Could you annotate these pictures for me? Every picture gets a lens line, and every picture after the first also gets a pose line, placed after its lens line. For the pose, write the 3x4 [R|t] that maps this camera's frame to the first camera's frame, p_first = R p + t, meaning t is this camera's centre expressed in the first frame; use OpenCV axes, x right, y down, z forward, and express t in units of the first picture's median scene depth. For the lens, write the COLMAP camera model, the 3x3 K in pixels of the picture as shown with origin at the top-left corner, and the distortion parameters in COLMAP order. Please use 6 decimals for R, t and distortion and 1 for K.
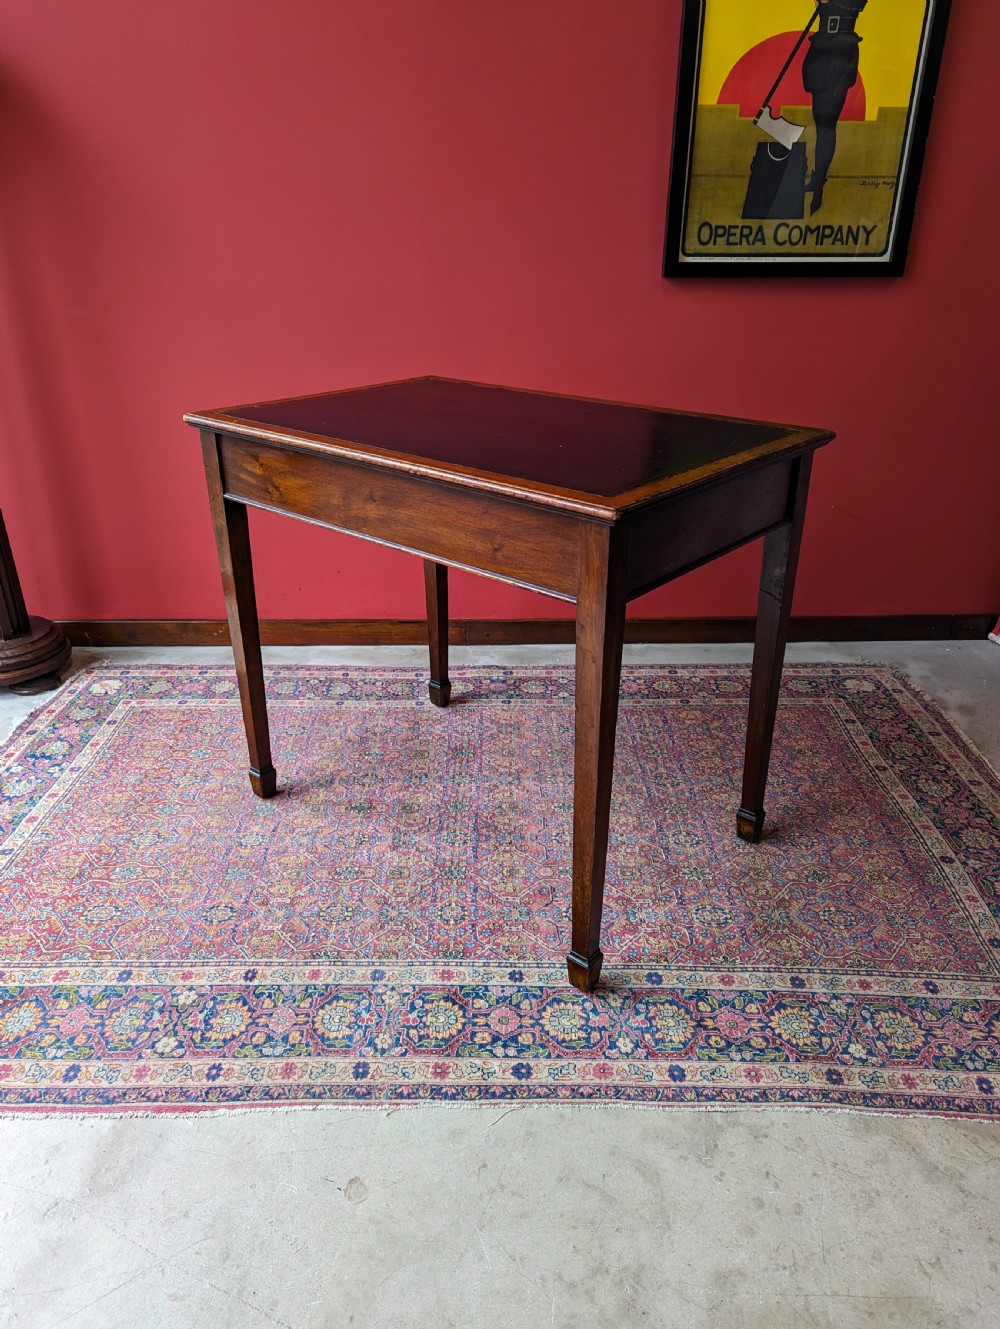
lens RADIAL K [[951.6, 0, 509.2], [0, 951.6, 646.0], [0, 0, 1]] dist [0.069360, -0.061225]
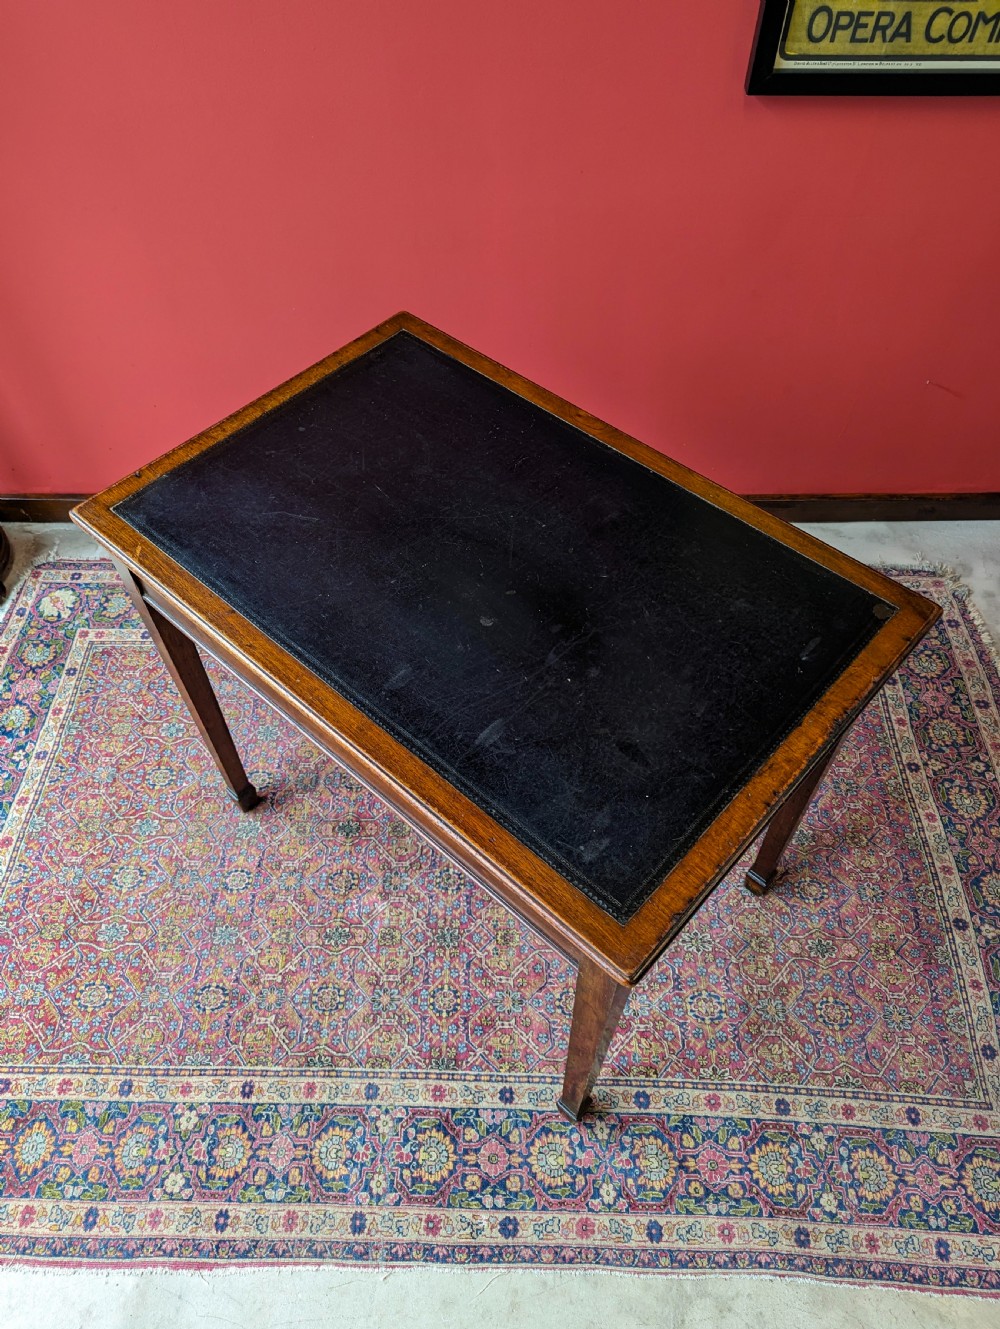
lens RADIAL K [[944.1, 0, 504.2], [0, 944.1, 662.8], [0, 0, 1]] dist [0.069226, -0.062688]
pose [[0.999753, 0.014413, -0.016905, 0.015609], [-0.004226, 0.870467, 0.492209, -0.571577], [0.021809, -0.492017, 0.870313, 0.350462]]
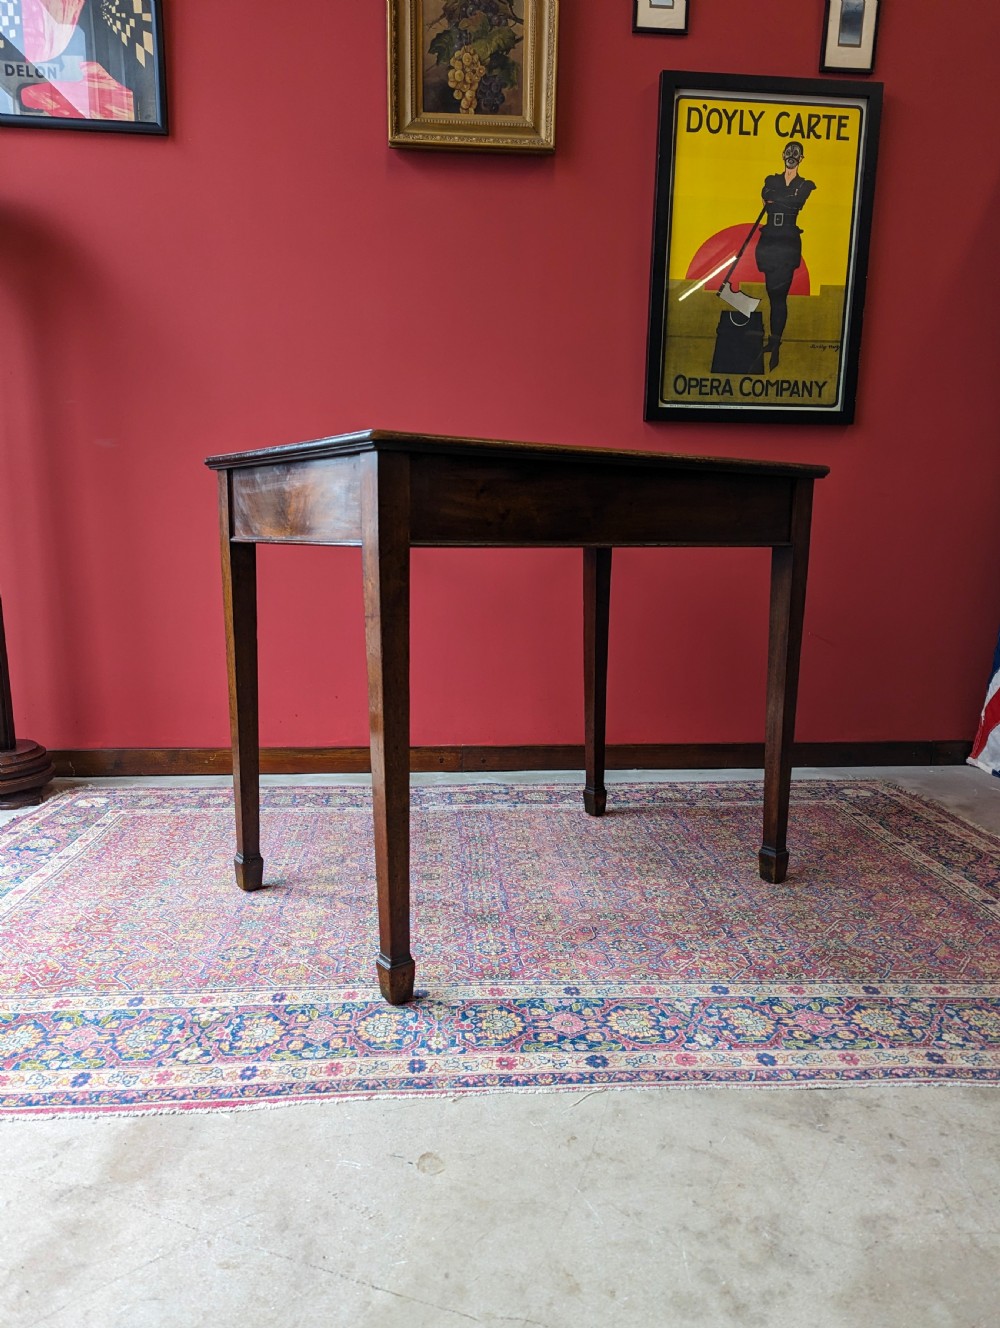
lens RADIAL K [[934.3, 0, 508.6], [0, 934.3, 680.9], [0, 0, 1]] dist [0.072440, -0.060342]
pose [[0.997524, -0.003217, 0.070257, -0.118730], [0.021676, 0.964386, -0.263609, 0.301861], [-0.066907, 0.264479, 0.962068, 0.058850]]
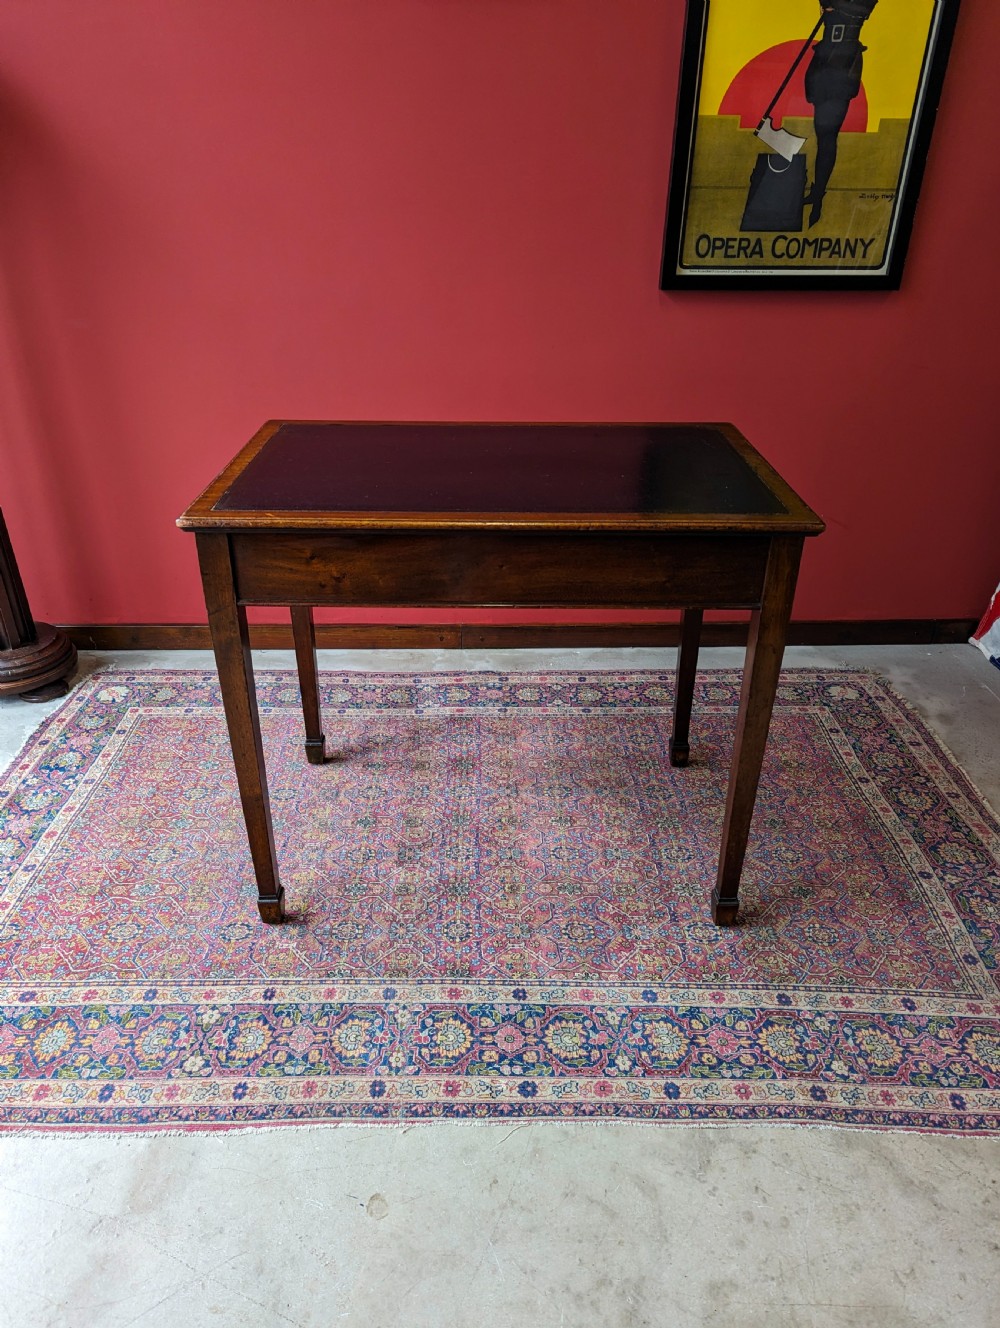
lens RADIAL K [[935.4, 0, 498.8], [0, 935.4, 671.2], [0, 0, 1]] dist [0.074748, -0.064228]
pose [[0.999959, 0.000557, 0.008989, -0.026289], [-0.001200, 0.997425, 0.071706, -0.090082], [-0.008926, -0.071714, 0.997385, -0.017117]]
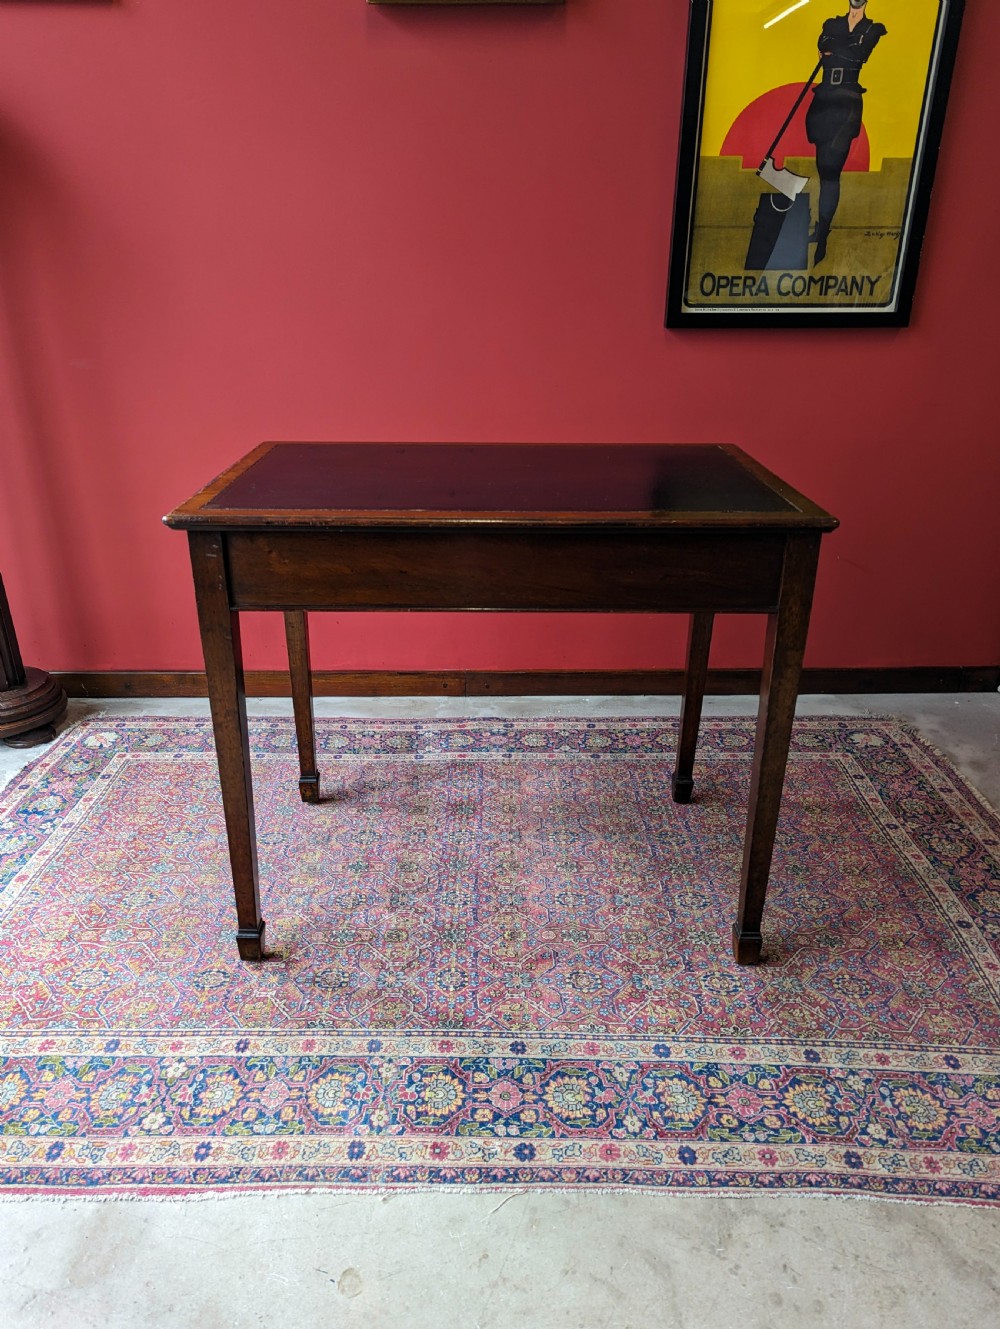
lens RADIAL K [[945.7, 0, 500.0], [0, 945.7, 664.5], [0, 0, 1]] dist [0.079895, -0.072559]
pose [[0.999966, 0.001216, -0.008122, -0.003684], [-0.001435, 0.999635, -0.026990, -0.014070], [0.008086, 0.027001, 0.999603, 0.032066]]
